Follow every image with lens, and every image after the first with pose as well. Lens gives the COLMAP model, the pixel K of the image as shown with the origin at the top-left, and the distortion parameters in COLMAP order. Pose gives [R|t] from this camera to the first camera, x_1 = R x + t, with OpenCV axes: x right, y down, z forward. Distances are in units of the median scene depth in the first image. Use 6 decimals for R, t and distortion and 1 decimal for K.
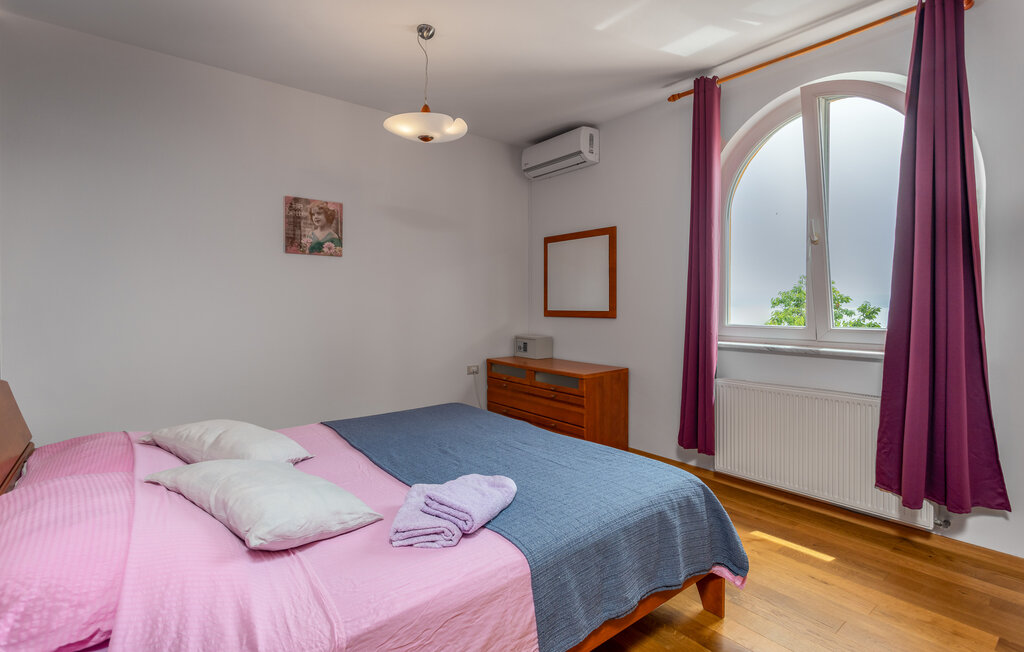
lens RADIAL K [[490.3, 0, 511.1], [0, 490.3, 307.8], [0, 0, 1]] dist [0.001166, 0.000175]
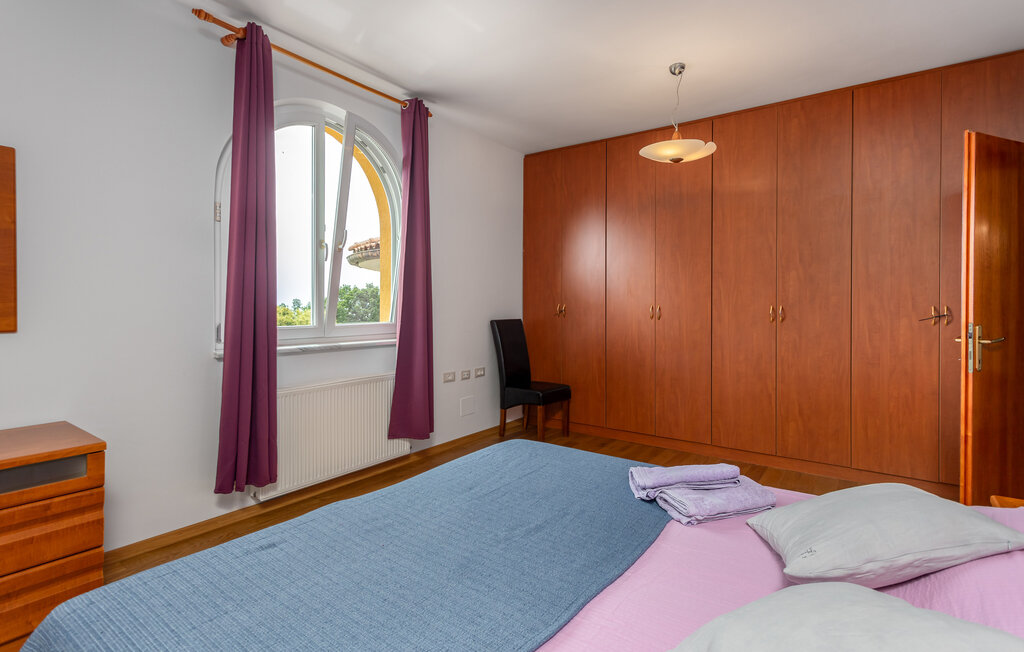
lens RADIAL K [[490.3, 0, 511.1], [0, 490.3, 307.8], [0, 0, 1]] dist [0.001166, 0.000175]
pose [[-0.265073, -0.006710, 0.964205, -0.619220], [0.003382, 0.999963, 0.007889, -0.007971], [-0.964222, 0.005353, -0.265041, 0.982082]]
